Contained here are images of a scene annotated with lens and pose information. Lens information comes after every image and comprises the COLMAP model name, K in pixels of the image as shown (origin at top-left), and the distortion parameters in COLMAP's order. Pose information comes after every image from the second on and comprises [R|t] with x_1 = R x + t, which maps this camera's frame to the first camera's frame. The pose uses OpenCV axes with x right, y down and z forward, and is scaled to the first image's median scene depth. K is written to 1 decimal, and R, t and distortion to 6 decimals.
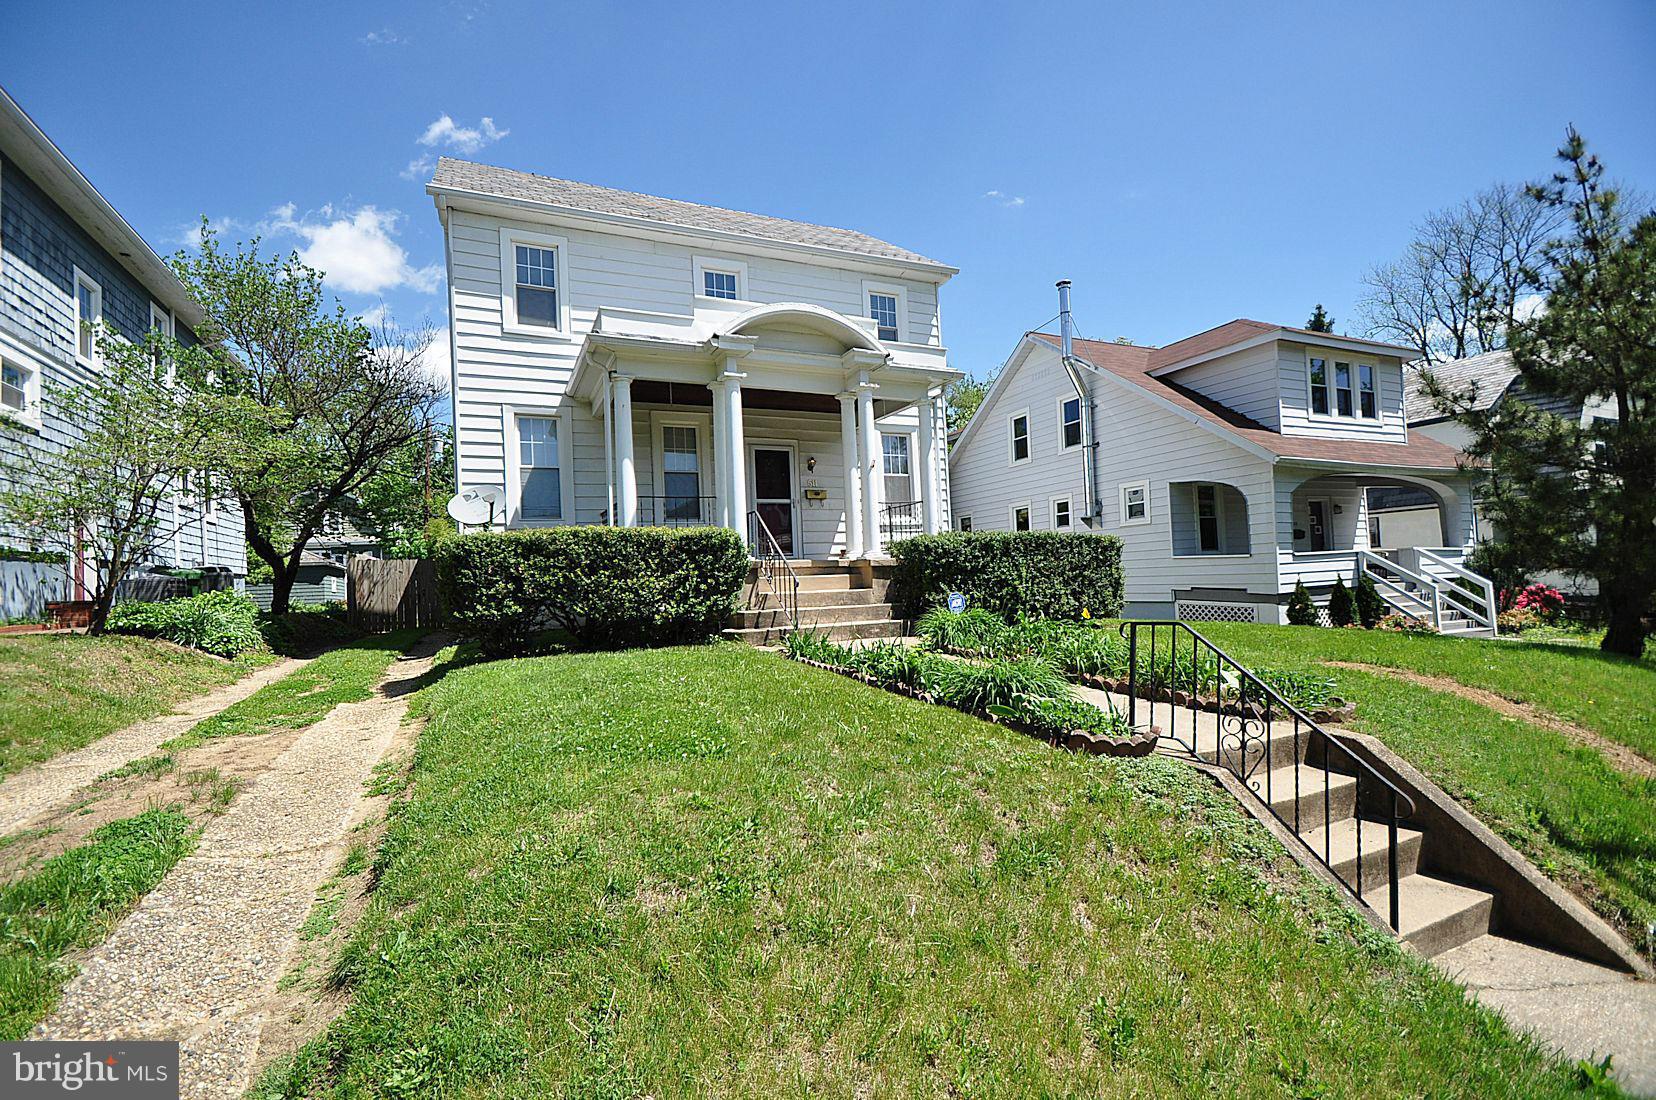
lens RADIAL K [[722.4, 0, 807.3], [0, 722.4, 564.5], [0, 0, 1]] dist [0.018750, -0.018604]
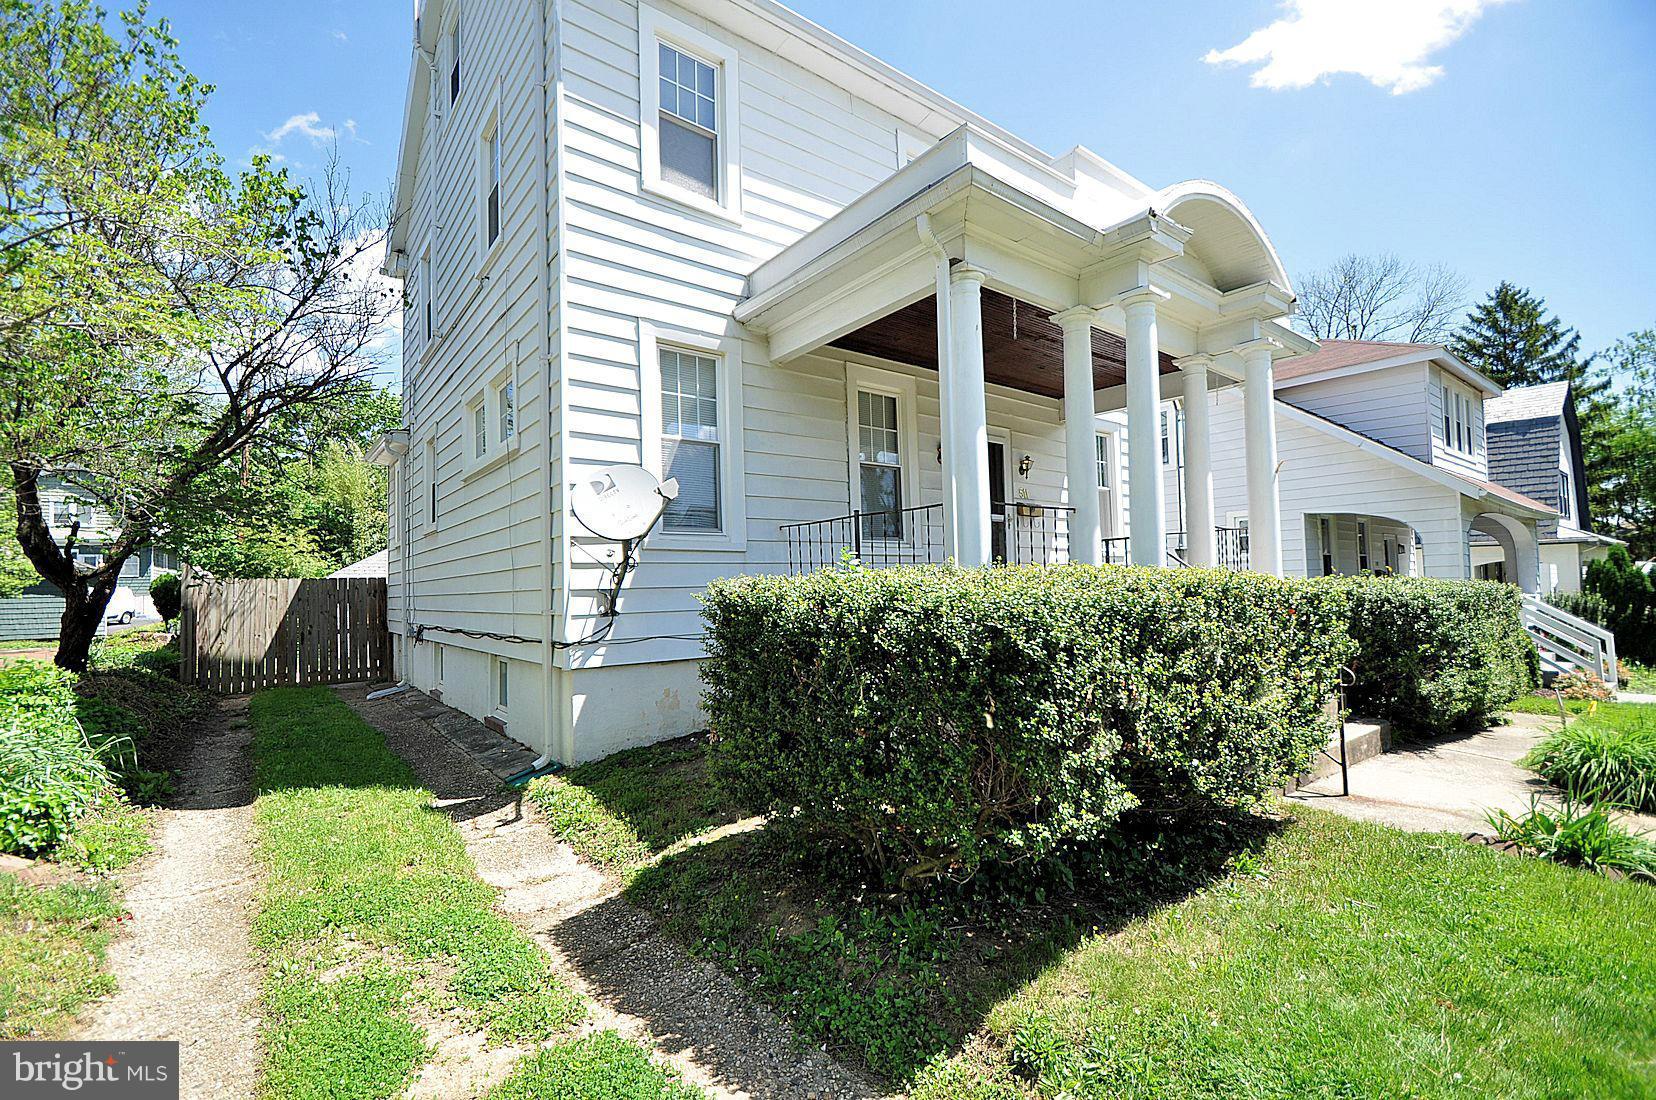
lens RADIAL K [[722.4, 0, 807.3], [0, 722.4, 564.5], [0, 0, 1]] dist [0.018750, -0.018604]
pose [[0.973379, 0.028957, 0.227363, -0.401524], [-0.024888, 0.999475, -0.020745, -0.028081], [-0.227844, 0.014534, 0.973589, 0.429914]]
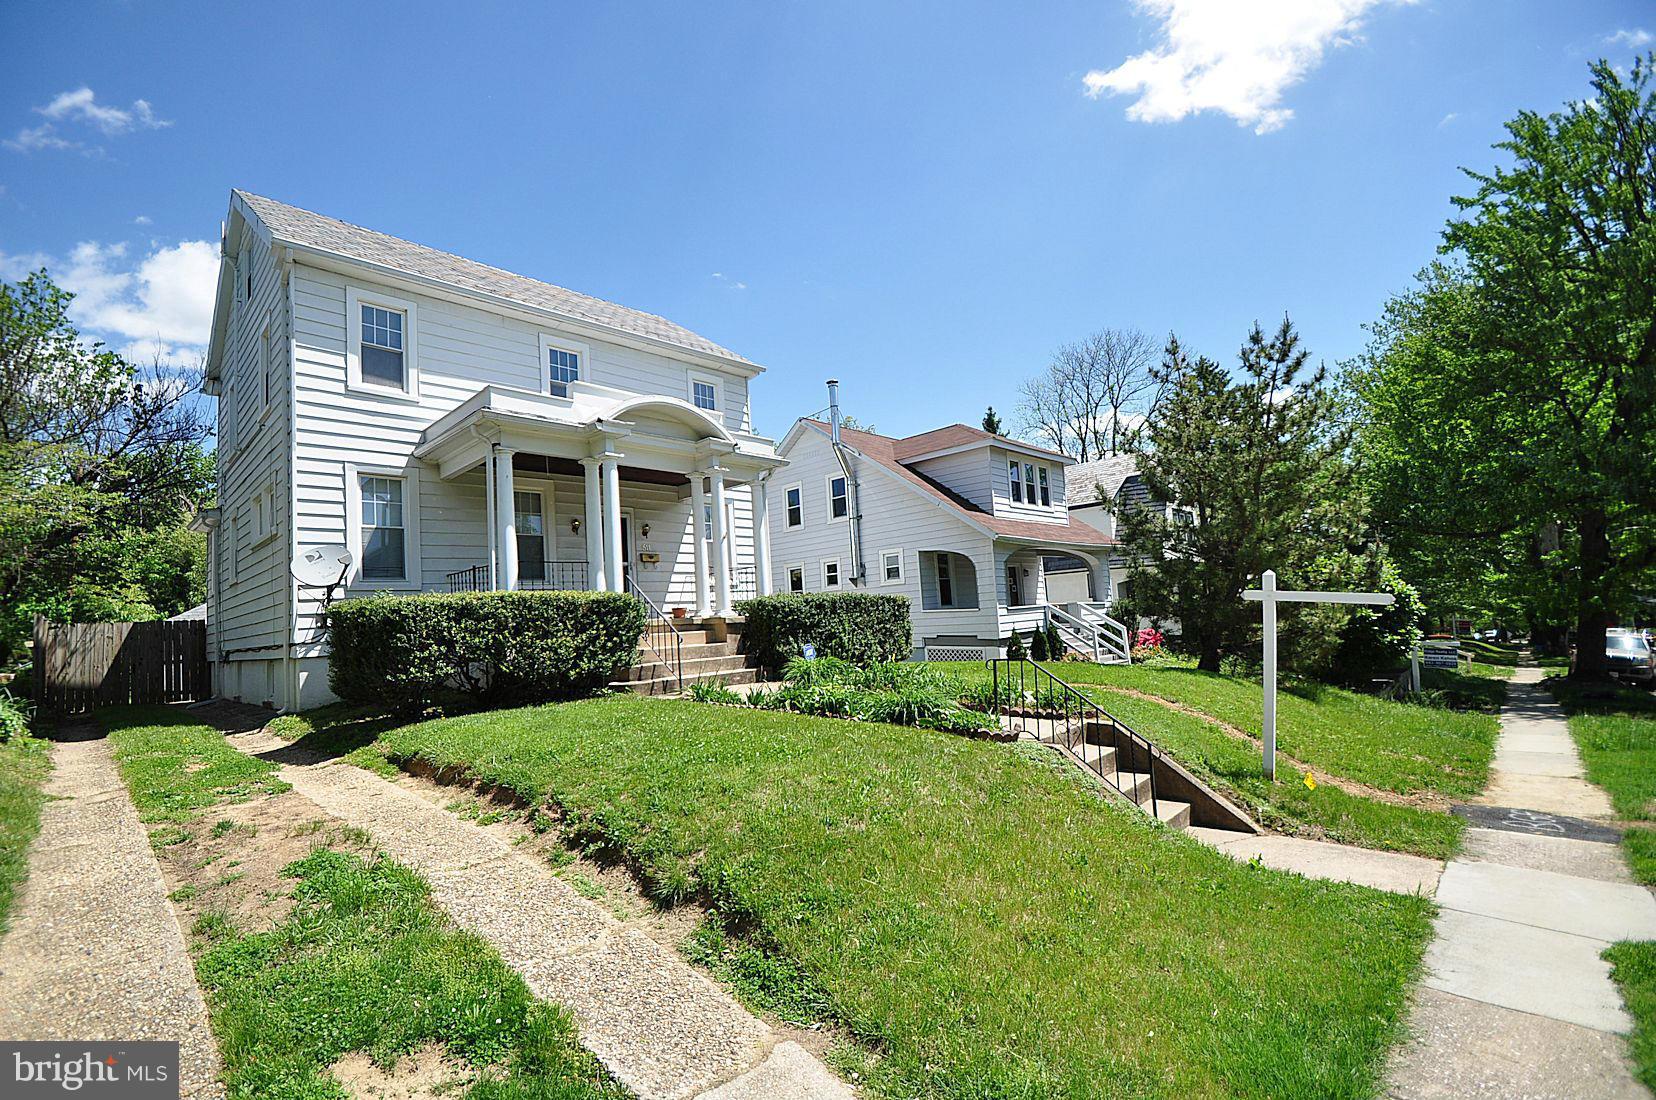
lens RADIAL K [[722.4, 0, 807.3], [0, 722.4, 564.5], [0, 0, 1]] dist [0.018750, -0.018604]
pose [[0.931511, 0.013469, 0.363464, -0.187912], [0.013132, 0.997417, -0.070615, -0.006898], [-0.363476, 0.070552, 0.928928, -0.117959]]
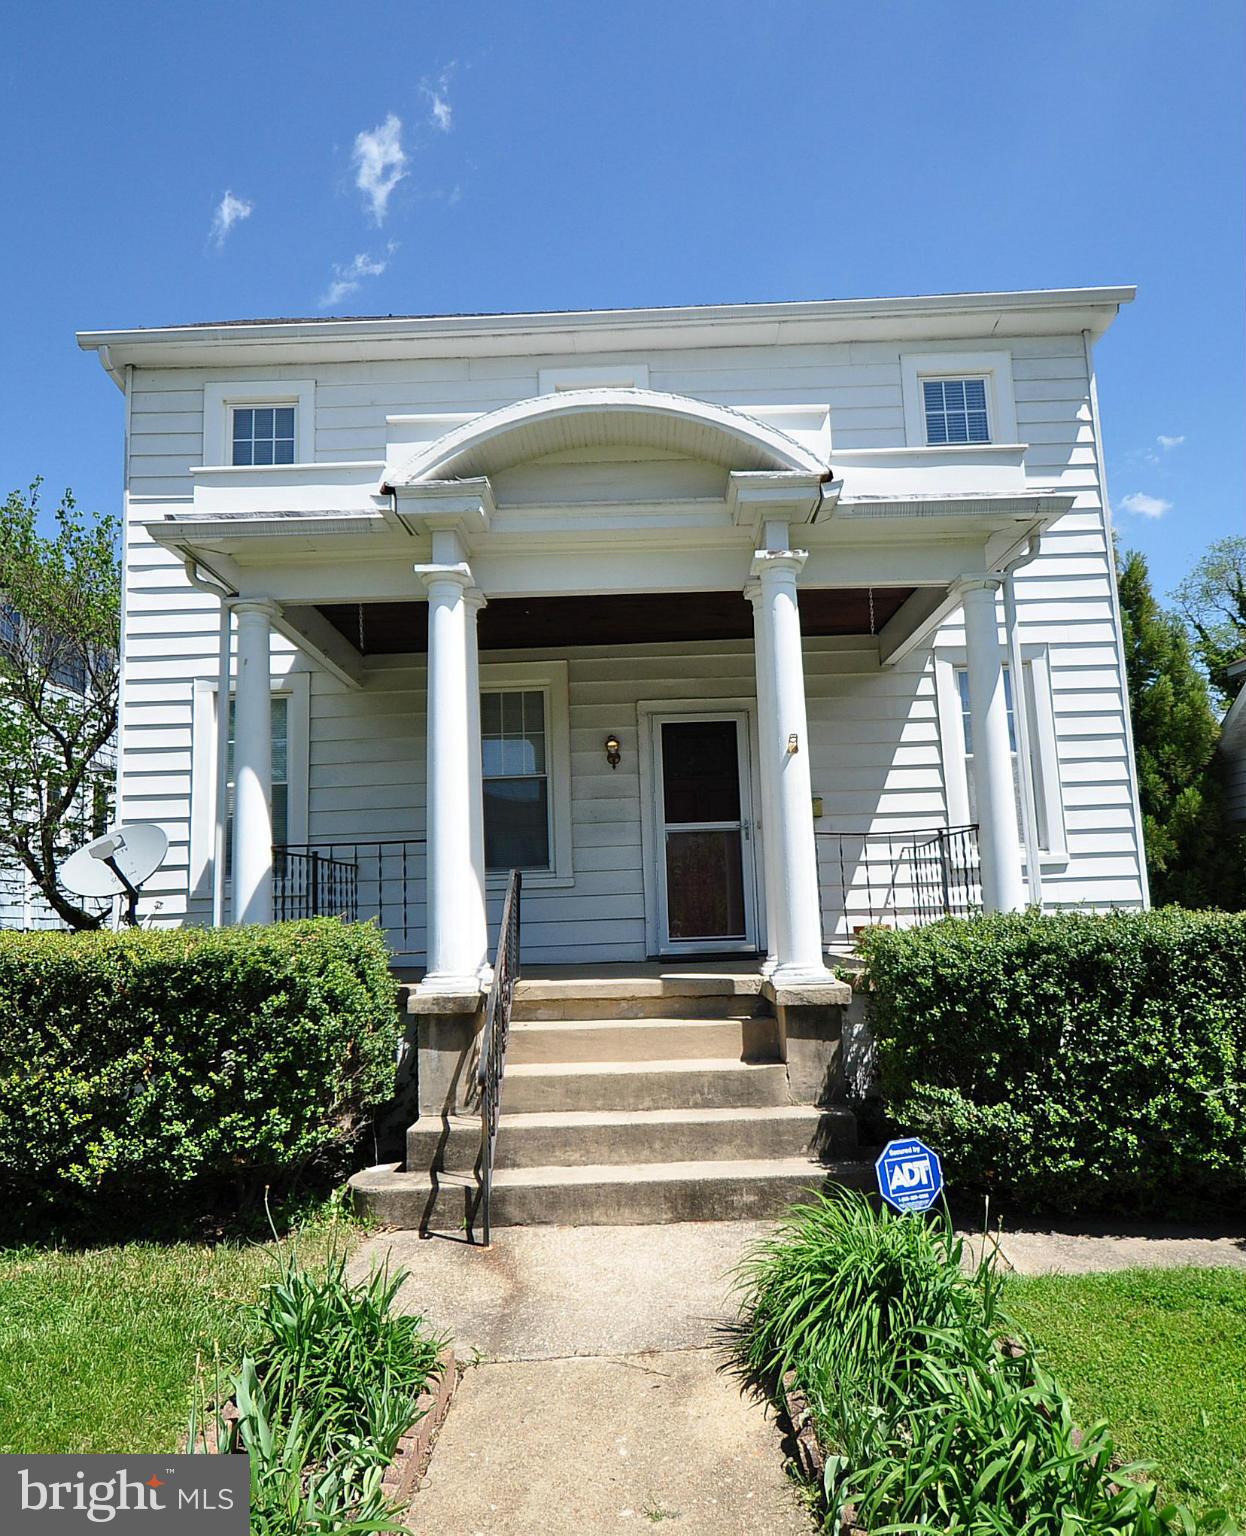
lens RADIAL K [[1018.1, 0, 644.3], [0, 1018.1, 795.3], [0, 0, 1]] dist [0.005283, 0.002179]
pose [[0.912843, -0.042194, -0.406125, 0.218594], [0.008882, 0.996463, -0.083563, -0.057583], [0.408215, 0.072673, 0.909989, 0.405431]]
